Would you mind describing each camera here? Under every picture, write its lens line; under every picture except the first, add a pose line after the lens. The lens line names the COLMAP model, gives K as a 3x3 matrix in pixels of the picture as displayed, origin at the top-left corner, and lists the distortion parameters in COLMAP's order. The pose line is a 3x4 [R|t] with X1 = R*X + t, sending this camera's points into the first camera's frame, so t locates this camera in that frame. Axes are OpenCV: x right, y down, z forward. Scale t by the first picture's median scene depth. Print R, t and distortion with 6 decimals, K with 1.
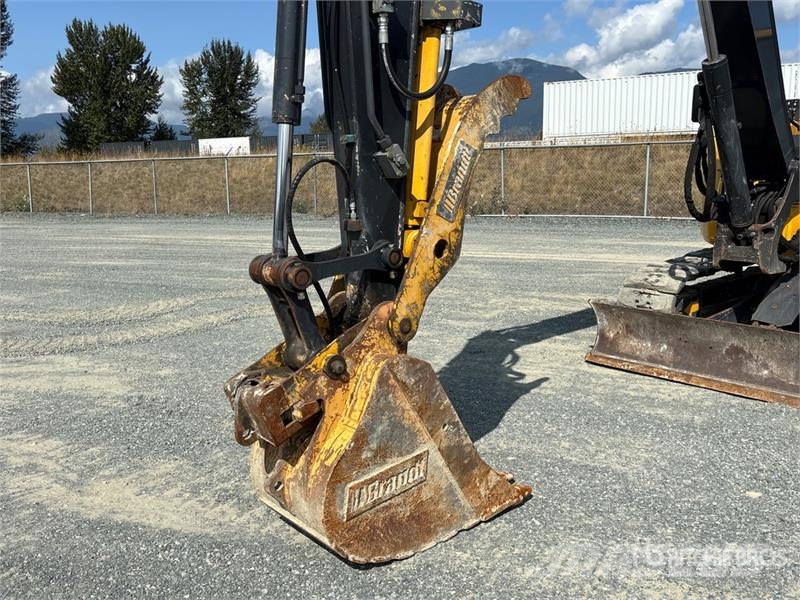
lens RADIAL K [[734.2, 0, 400.5], [0, 734.2, 277.1], [0, 0, 1]] dist [0.002314, -0.013581]
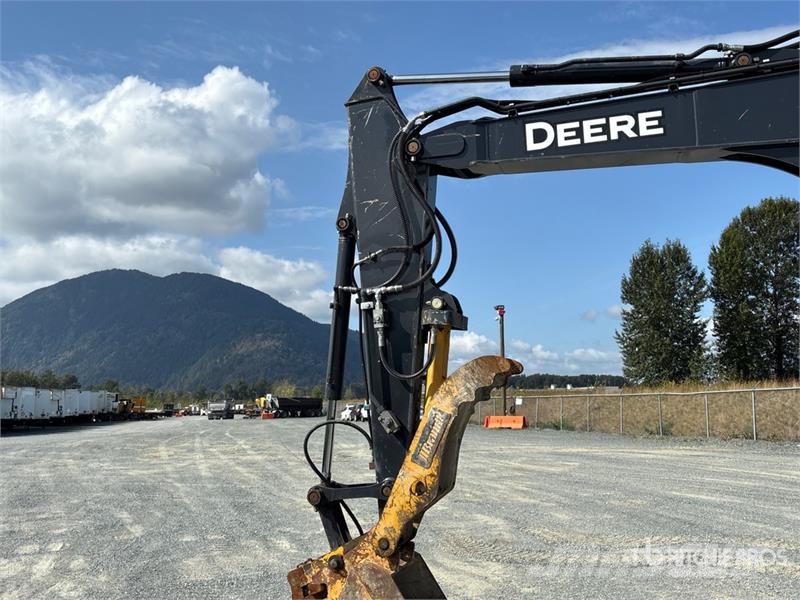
lens RADIAL K [[798.5, 0, 402.6], [0, 798.5, 288.3], [0, 0, 1]] dist [0.041068, -0.015087]
pose [[0.552730, -0.114766, -0.825420, 0.764111], [-0.109900, 0.971783, -0.208709, -0.051120], [0.826082, 0.206073, 0.524521, 0.086412]]
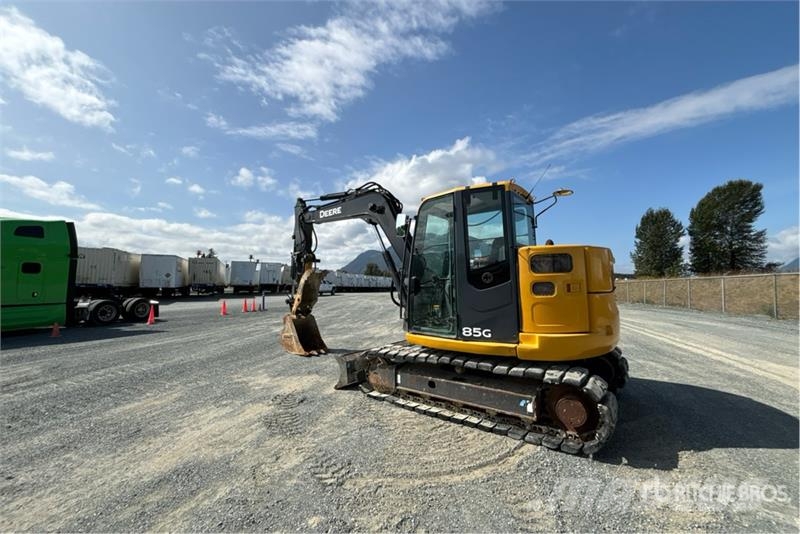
lens RADIAL K [[319.4, 0, 396.7], [0, 319.4, 266.3], [0, 0, 1]] dist [-0.011171, -0.000190]
pose [[0.166039, -0.044853, -0.985099, 1.579580], [-0.144734, 0.987038, -0.069336, -0.141789], [0.975440, 0.154090, 0.157395, 0.789359]]
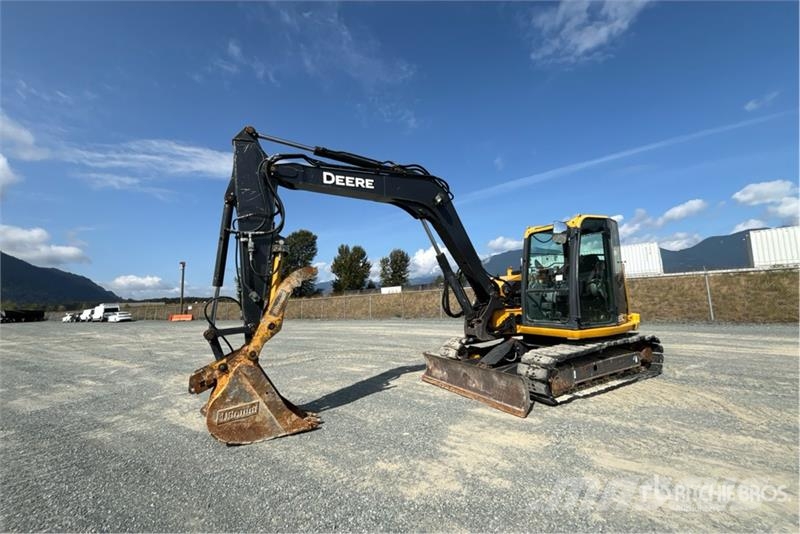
lens RADIAL K [[319.4, 0, 396.7], [0, 319.4, 266.3], [0, 0, 1]] dist [-0.011171, -0.000190]
pose [[0.968822, -0.047727, -0.243116, 0.502512], [-0.013581, 0.969565, -0.244458, 0.018419], [0.247384, 0.240138, 0.938688, -0.059037]]
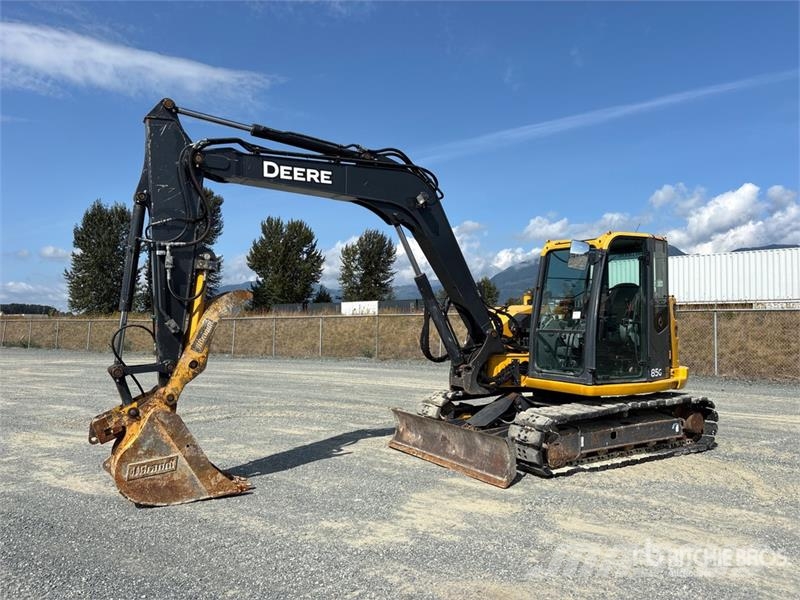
lens RADIAL K [[597.4, 0, 400.0], [0, 597.4, 300.0], [0, 0, 1]] dist [0.001276, -0.001786]
pose [[0.980147, 0.011293, -0.197951, 0.621269], [-0.048452, 0.981750, -0.183899, 0.043946], [0.192262, 0.189839, 0.962806, -0.409273]]
